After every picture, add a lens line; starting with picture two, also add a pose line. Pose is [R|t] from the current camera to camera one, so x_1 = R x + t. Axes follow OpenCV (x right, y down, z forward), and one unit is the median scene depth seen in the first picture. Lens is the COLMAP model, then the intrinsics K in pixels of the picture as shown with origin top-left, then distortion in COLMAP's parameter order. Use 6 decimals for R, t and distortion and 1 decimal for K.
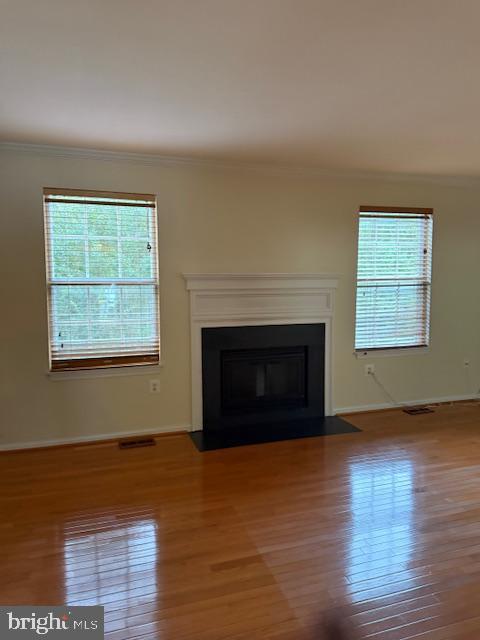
lens RADIAL K [[450.5, 0, 248.0], [0, 450.5, 312.9], [0, 0, 1]] dist [0.069093, -0.098792]
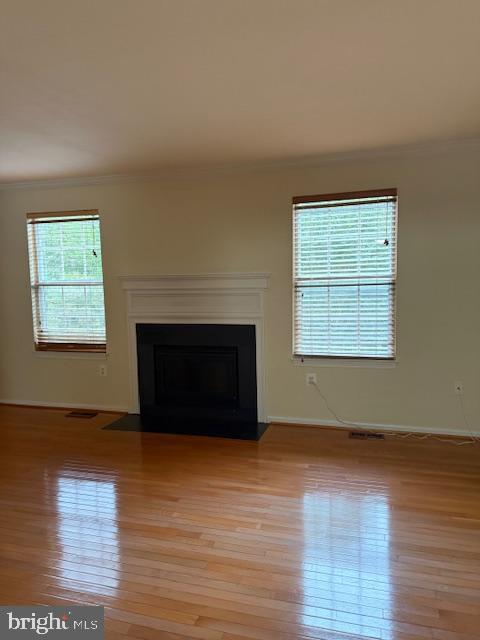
lens RADIAL K [[454.0, 0, 242.9], [0, 454.0, 318.5], [0, 0, 1]] dist [0.061811, -0.070111]
pose [[0.823201, 0.038495, -0.566444, 0.706302], [-0.029505, 0.999251, 0.025030, -0.013819], [0.566983, -0.003891, 0.823720, 0.197772]]
